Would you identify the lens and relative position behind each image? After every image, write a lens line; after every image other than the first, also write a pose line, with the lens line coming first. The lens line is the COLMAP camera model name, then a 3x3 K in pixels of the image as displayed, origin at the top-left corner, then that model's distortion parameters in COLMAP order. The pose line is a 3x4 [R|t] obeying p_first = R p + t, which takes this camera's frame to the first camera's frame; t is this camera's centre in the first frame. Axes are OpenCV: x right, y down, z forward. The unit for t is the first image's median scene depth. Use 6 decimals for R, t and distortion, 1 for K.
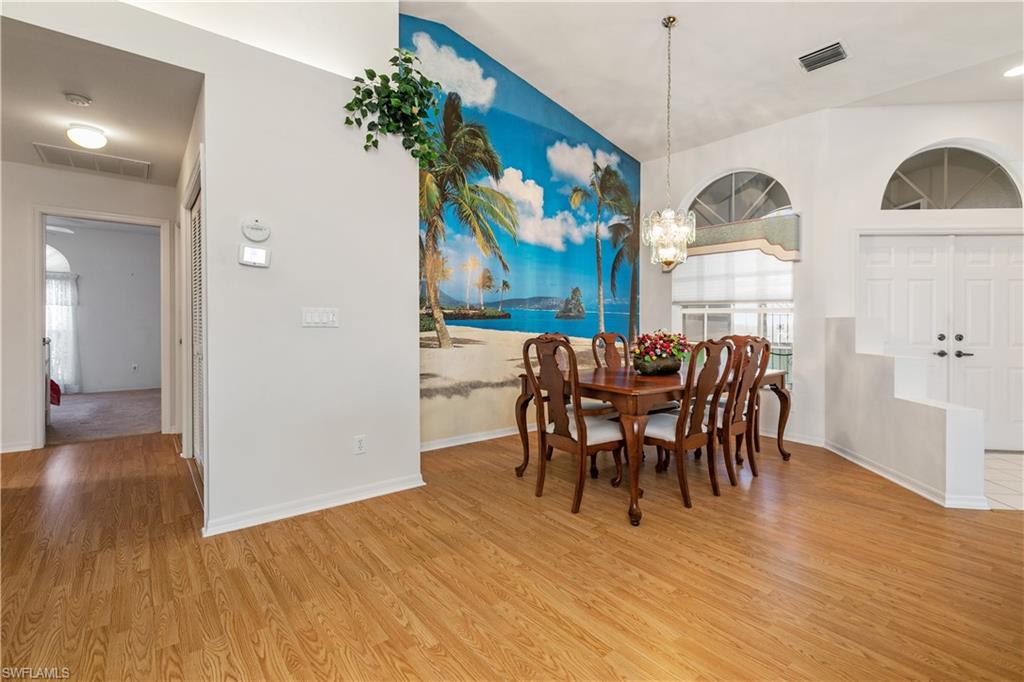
lens RADIAL K [[485.2, 0, 526.3], [0, 485.2, 325.6], [0, 0, 1]] dist [0.005675, 0.000411]
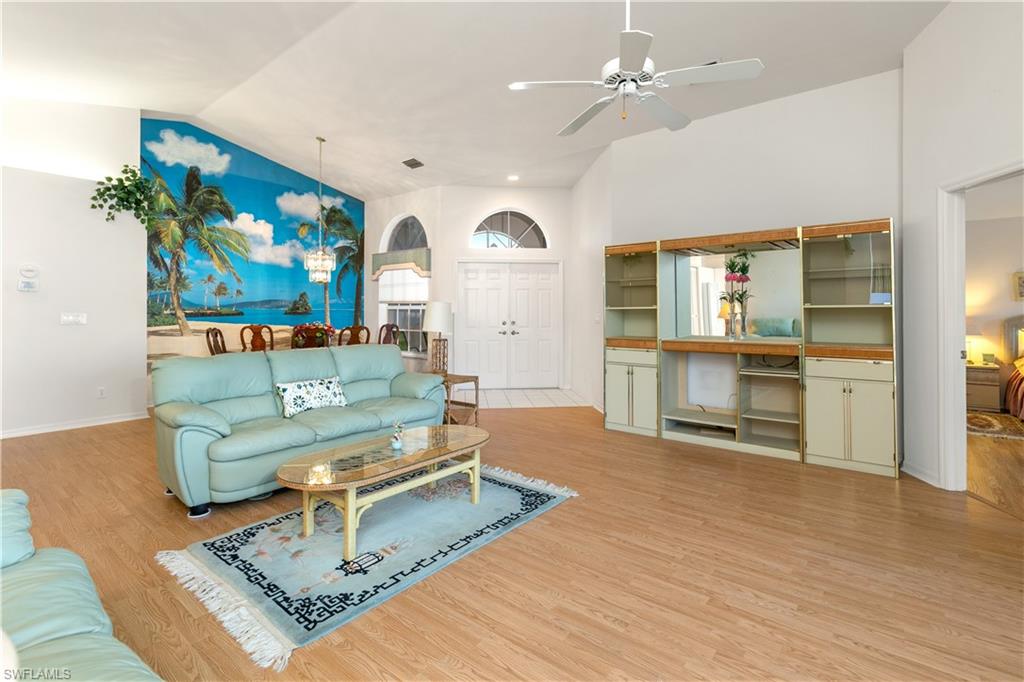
lens RADIAL K [[515.4, 0, 512.6], [0, 515.4, 302.8], [0, 0, 1]] dist [-0.002839, -0.000928]
pose [[0.985150, -0.009533, 0.171433, 0.522940], [0.012880, 0.999747, -0.018424, -0.013453], [-0.171214, 0.020358, 0.985023, -0.702554]]
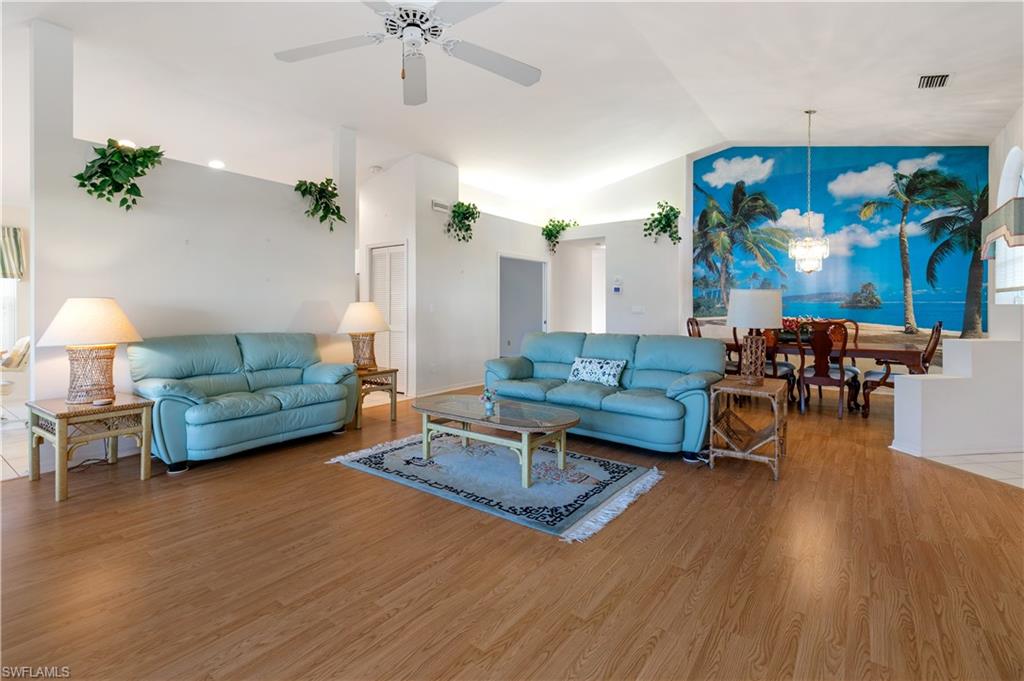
lens RADIAL K [[441.6, 0, 499.6], [0, 441.6, 300.3], [0, 0, 1]] dist [0.014236, 0.000170]
pose [[0.199189, -0.027256, -0.979582, 1.190634], [-0.005359, 0.999568, -0.028902, 0.003318], [0.979946, 0.011007, 0.198957, -0.163924]]
